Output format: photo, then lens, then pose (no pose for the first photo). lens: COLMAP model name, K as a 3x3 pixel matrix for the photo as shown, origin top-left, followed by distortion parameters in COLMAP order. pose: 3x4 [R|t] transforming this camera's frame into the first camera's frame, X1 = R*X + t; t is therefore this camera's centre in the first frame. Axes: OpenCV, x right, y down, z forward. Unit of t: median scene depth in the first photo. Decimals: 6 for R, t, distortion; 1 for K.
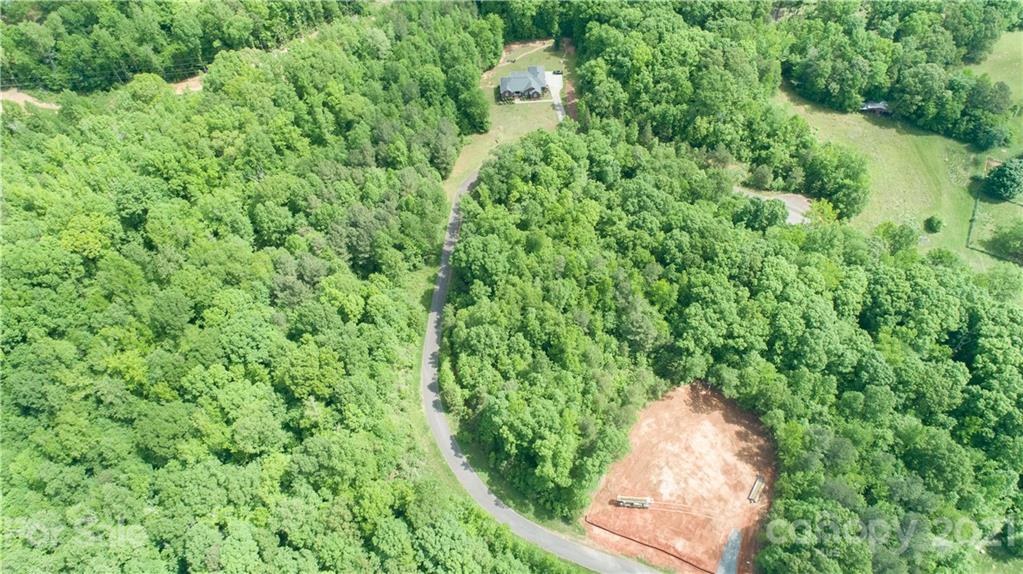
lens RADIAL K [[677.2, 0, 511.0], [0, 677.2, 289.3], [0, 0, 1]] dist [0.010696, 0.009826]
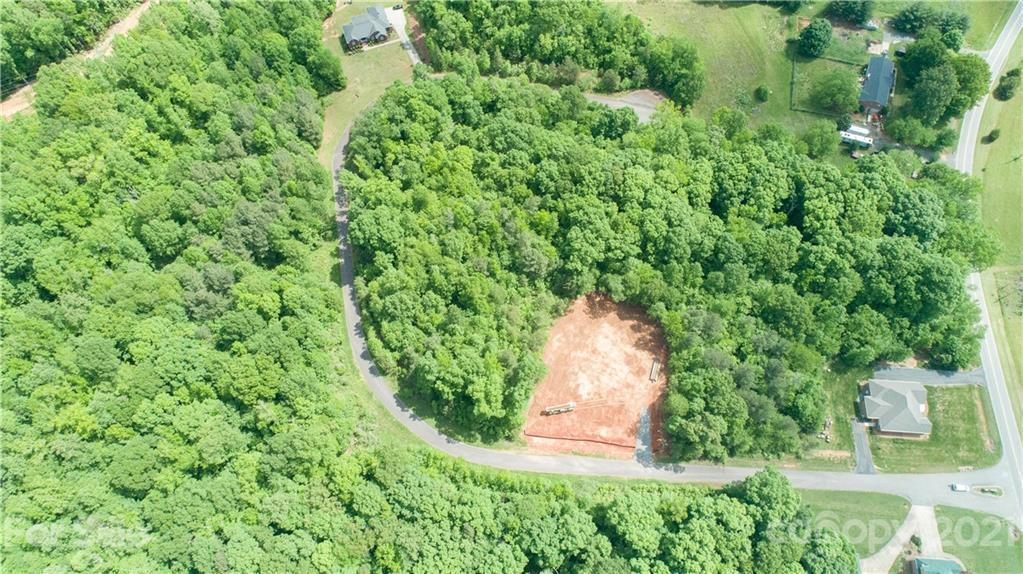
lens RADIAL K [[677.2, 0, 510.8], [0, 677.2, 289.7], [0, 0, 1]] dist [0.010696, 0.009826]
pose [[0.960154, -0.257431, 0.108786, 0.019845], [0.233336, 0.952658, 0.194928, -0.117655], [-0.153816, -0.161778, 0.974766, -0.093532]]
